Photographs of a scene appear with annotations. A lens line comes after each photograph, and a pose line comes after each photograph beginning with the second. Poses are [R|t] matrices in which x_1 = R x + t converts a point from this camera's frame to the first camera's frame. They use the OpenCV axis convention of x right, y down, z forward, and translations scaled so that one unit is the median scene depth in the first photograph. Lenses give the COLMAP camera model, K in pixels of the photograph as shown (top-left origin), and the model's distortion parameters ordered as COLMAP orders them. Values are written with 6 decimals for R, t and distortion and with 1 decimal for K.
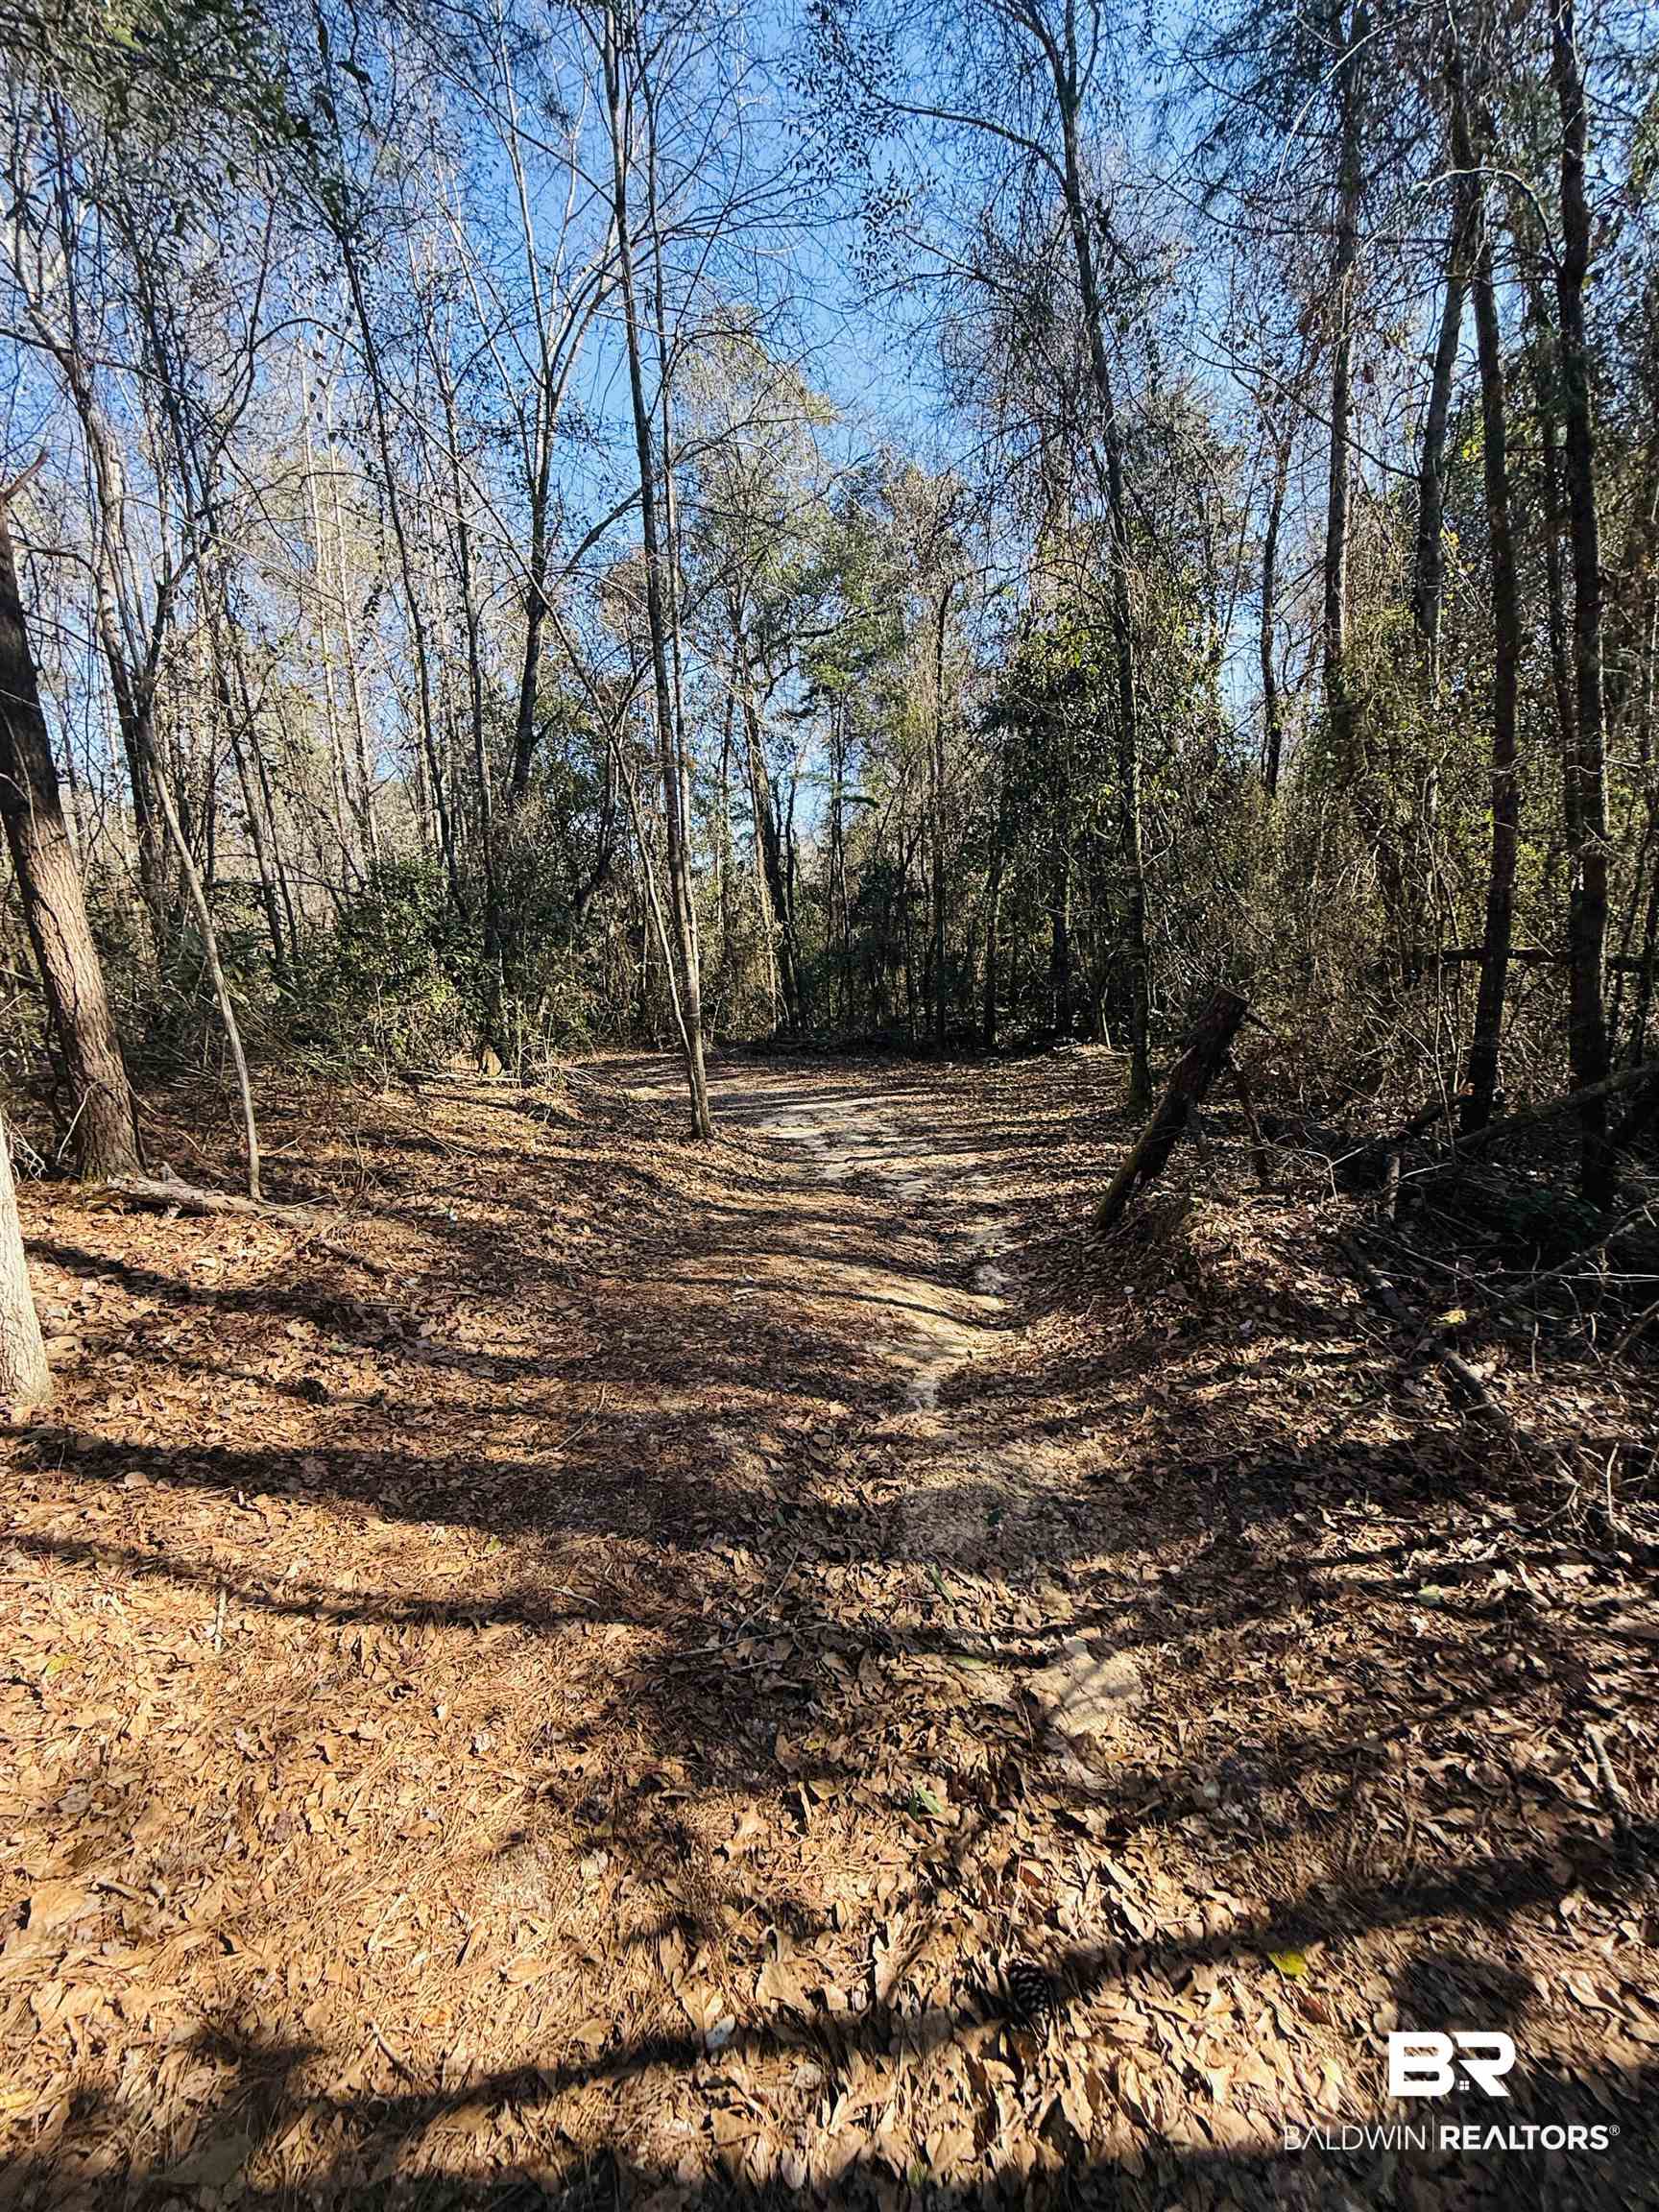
lens RADIAL K [[880.9, 0, 824.9], [0, 880.9, 1100.9], [0, 0, 1]] dist [-0.000053, 0.000278]
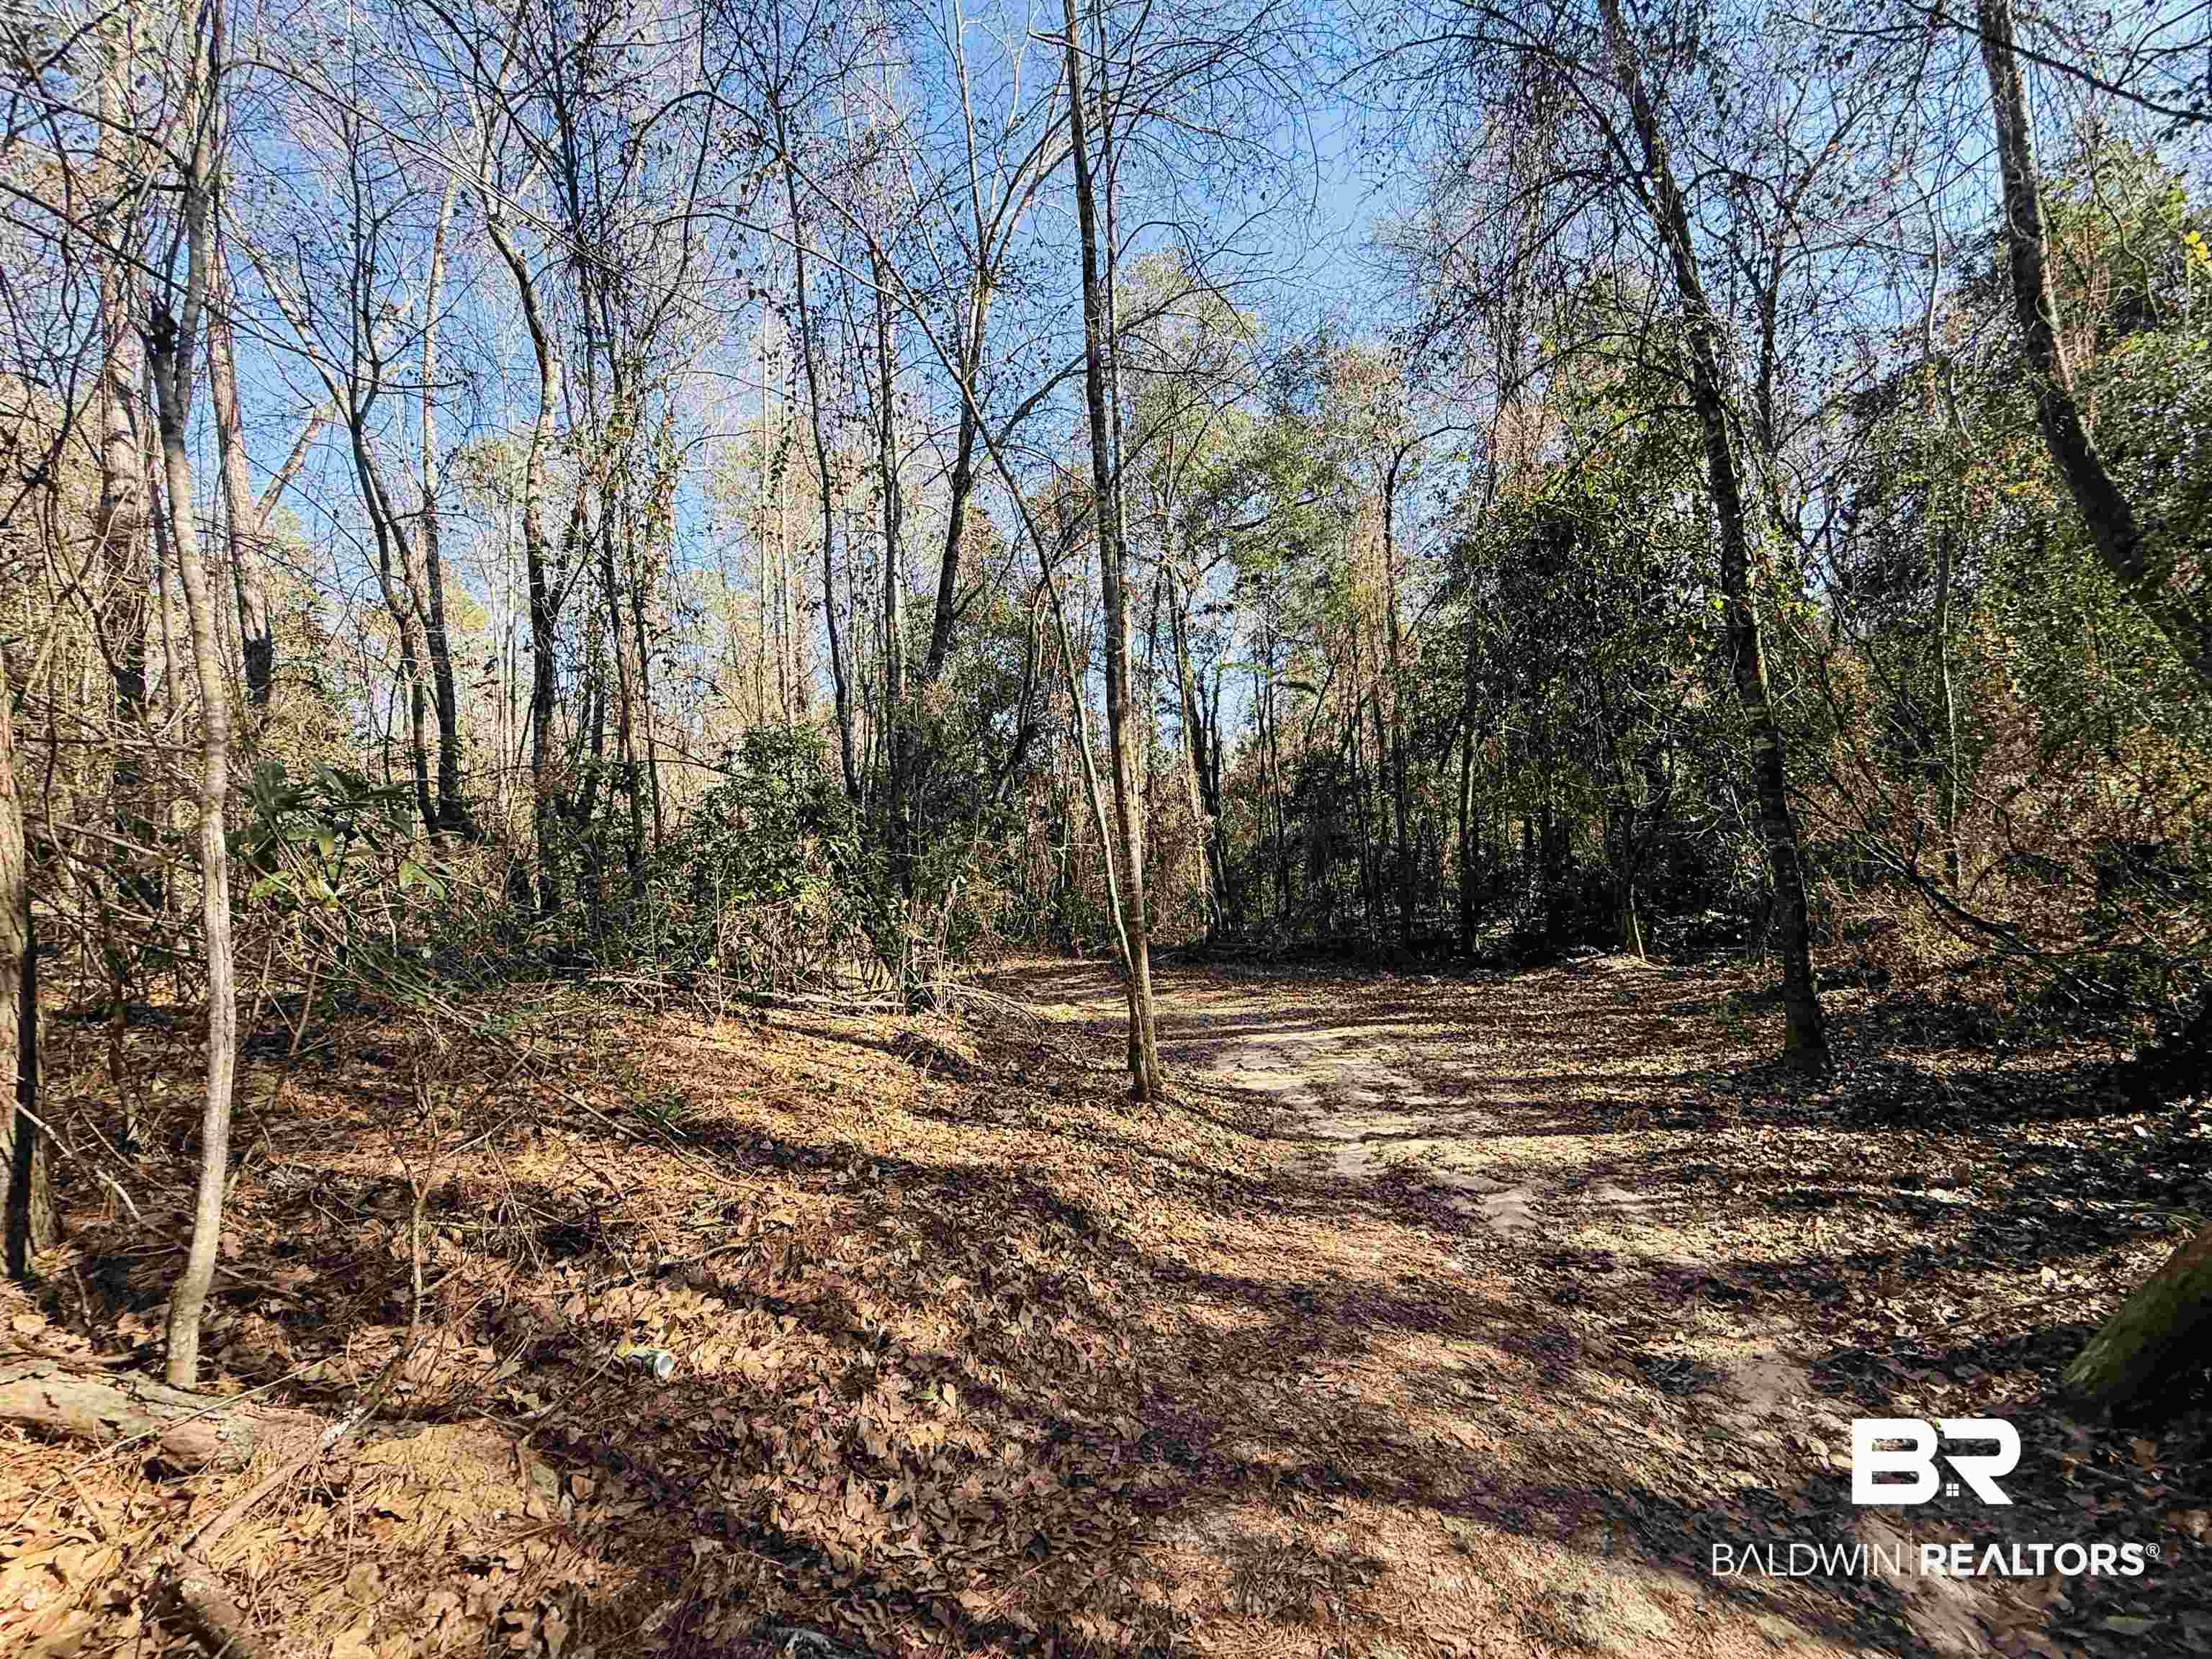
lens RADIAL K [[880.9, 0, 1104.7], [0, 880.9, 834.1], [0, 0, 1]] dist [-0.000053, 0.000278]
pose [[0.988764, -0.012570, -0.148953, -0.056127], [-0.015737, 0.982168, -0.187344, -0.025533], [0.148652, 0.187584, 0.970935, 0.242435]]
